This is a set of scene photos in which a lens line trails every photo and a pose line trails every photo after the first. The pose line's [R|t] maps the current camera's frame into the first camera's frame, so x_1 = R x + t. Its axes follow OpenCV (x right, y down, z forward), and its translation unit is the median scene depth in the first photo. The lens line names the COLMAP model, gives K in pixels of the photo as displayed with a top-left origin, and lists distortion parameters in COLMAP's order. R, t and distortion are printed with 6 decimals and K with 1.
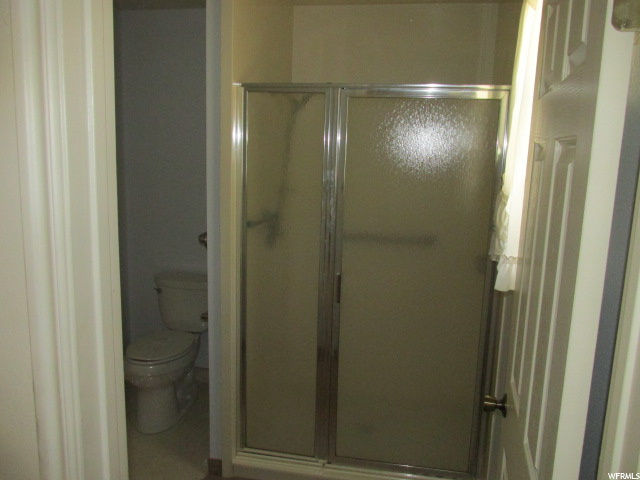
lens RADIAL K [[525.4, 0, 320.0], [0, 525.4, 240.0], [0, 0, 1]] dist [-0.005704, -0.004429]
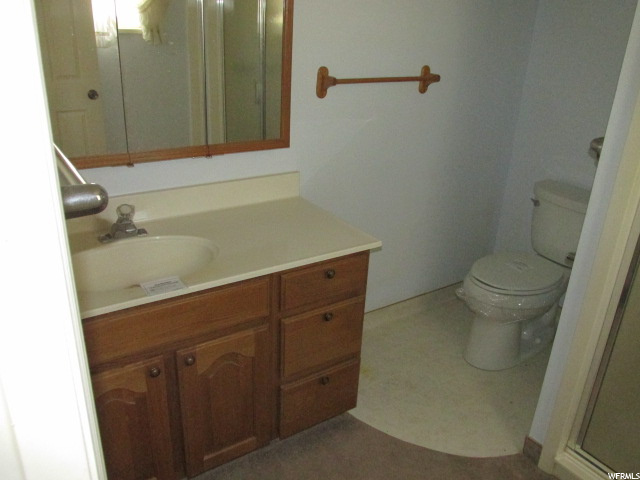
lens RADIAL K [[525.4, 0, 320.0], [0, 525.4, 240.0], [0, 0, 1]] dist [-0.005704, -0.004429]
pose [[0.702242, 0.279115, -0.654943, -0.003390], [-0.141242, 0.956278, 0.256092, -0.008490], [0.697787, -0.087333, 0.710962, 0.269744]]
